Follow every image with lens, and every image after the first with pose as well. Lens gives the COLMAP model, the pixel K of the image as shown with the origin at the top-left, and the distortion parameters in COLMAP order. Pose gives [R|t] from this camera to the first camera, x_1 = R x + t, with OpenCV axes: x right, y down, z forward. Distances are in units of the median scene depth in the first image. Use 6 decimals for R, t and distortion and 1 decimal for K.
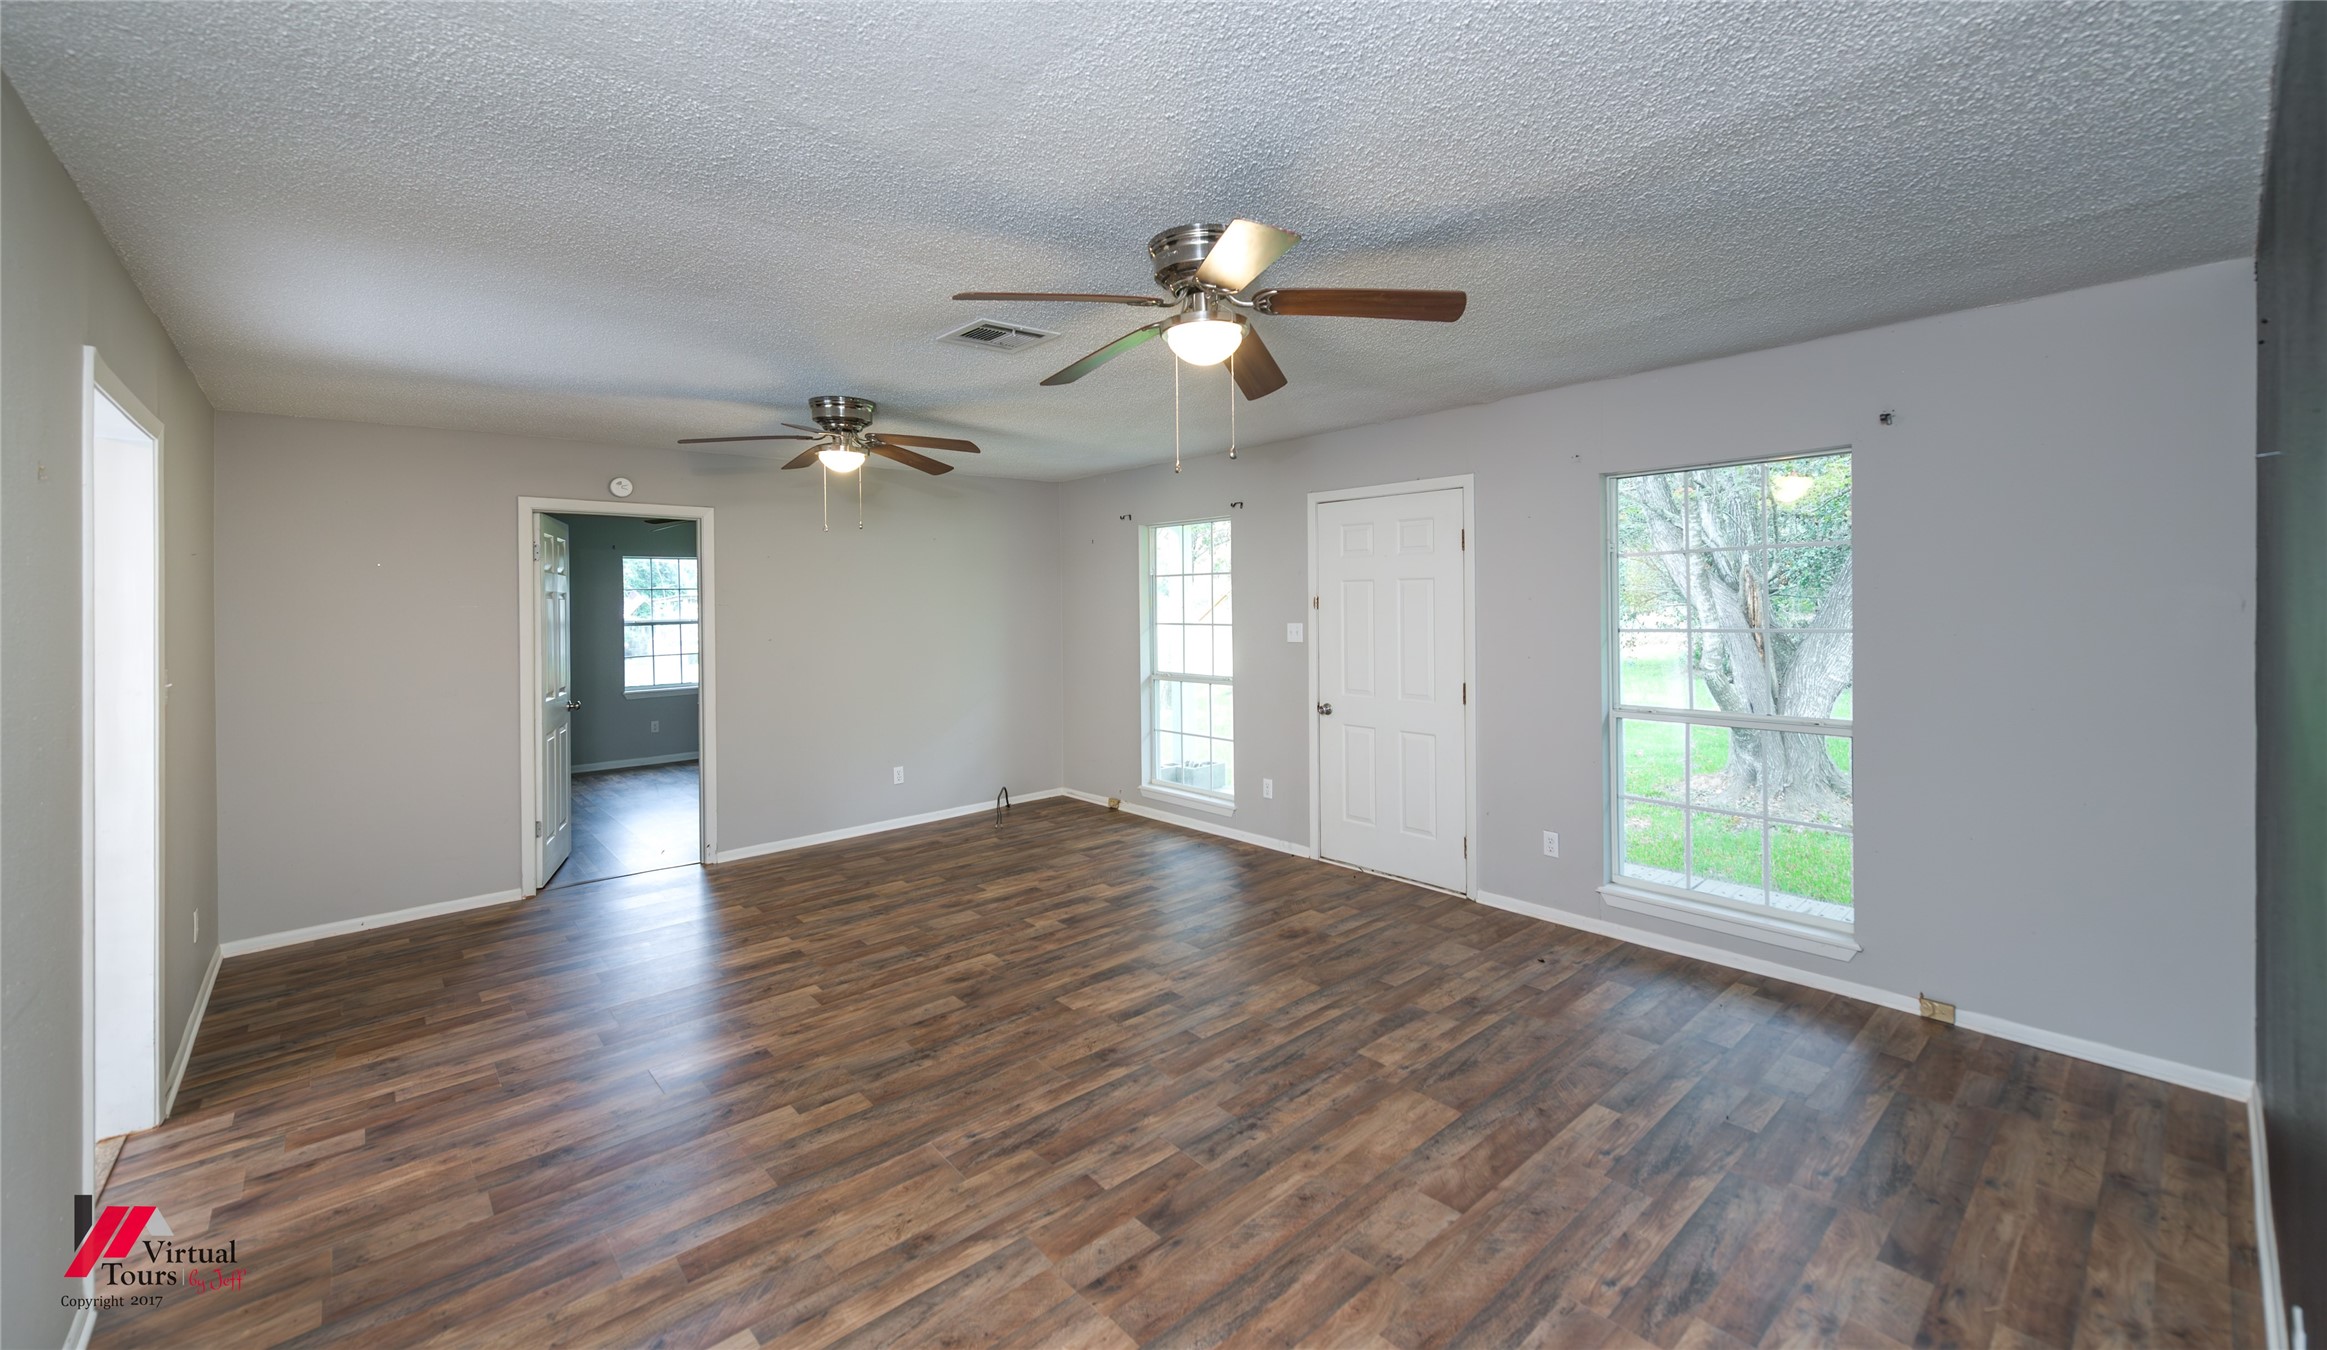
lens RADIAL K [[917.9, 0, 1170.6], [0, 917.9, 596.3], [0, 0, 1]] dist [0.010344, -0.001547]
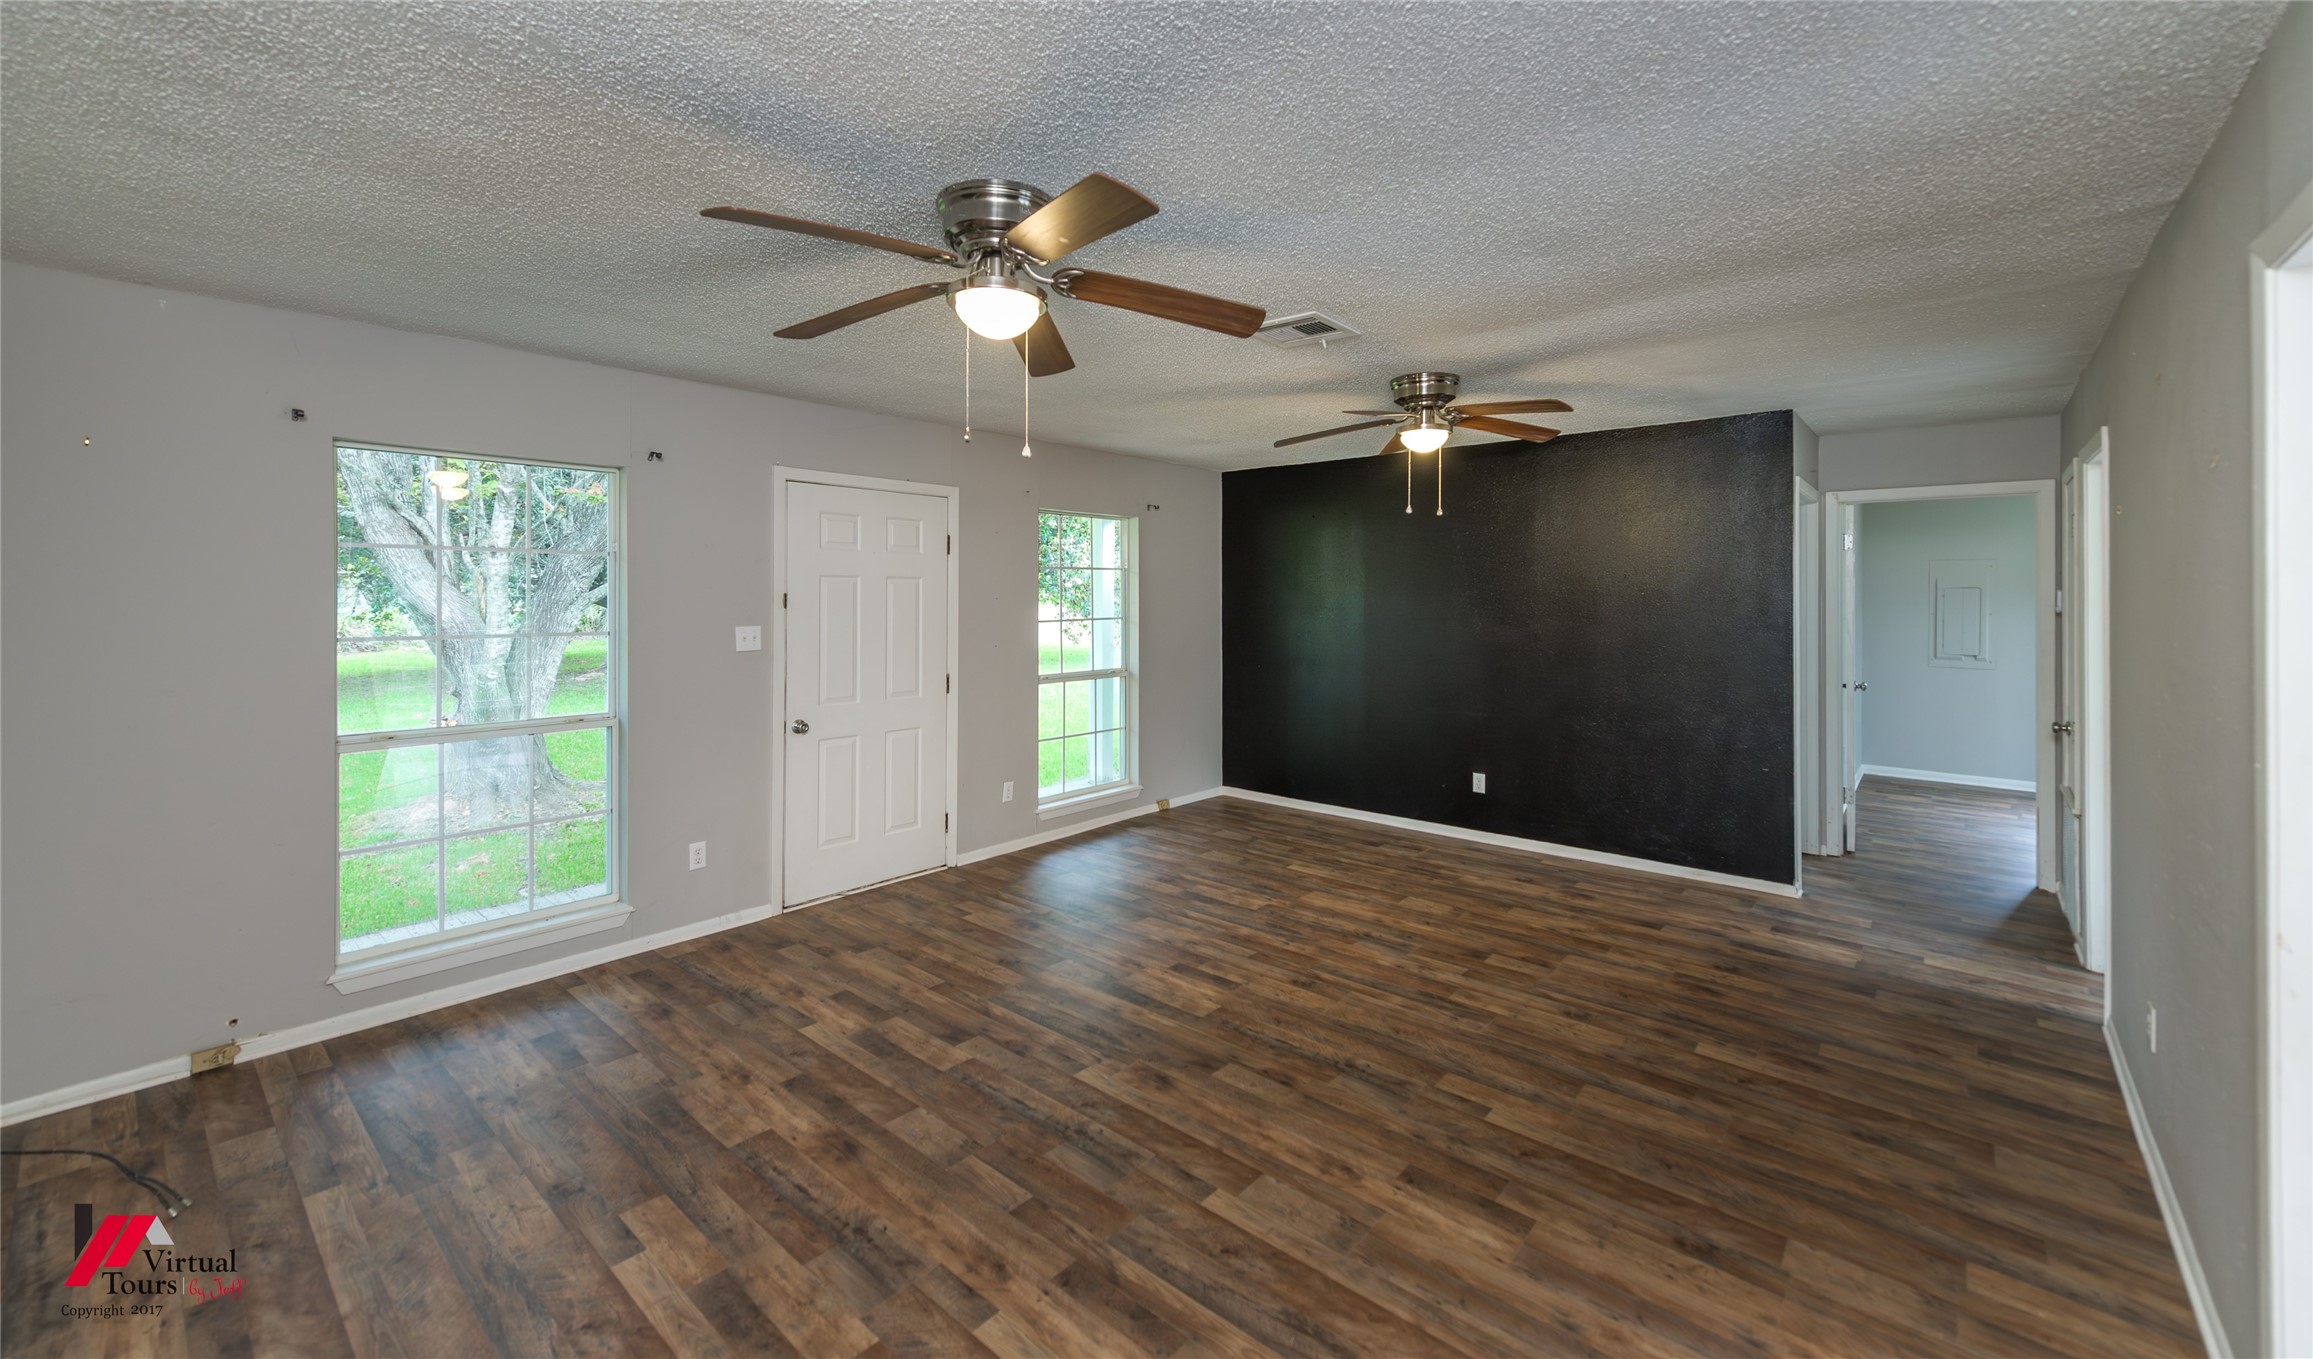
lens RADIAL K [[912.4, 0, 1152.0], [0, 912.4, 606.2], [0, 0, 1]] dist [0.010344, -0.001547]
pose [[-0.122035, 0.003800, 0.992519, -1.062636], [-0.004206, 0.999982, -0.004346, 0.021991], [-0.992517, -0.004704, -0.122016, 1.180924]]
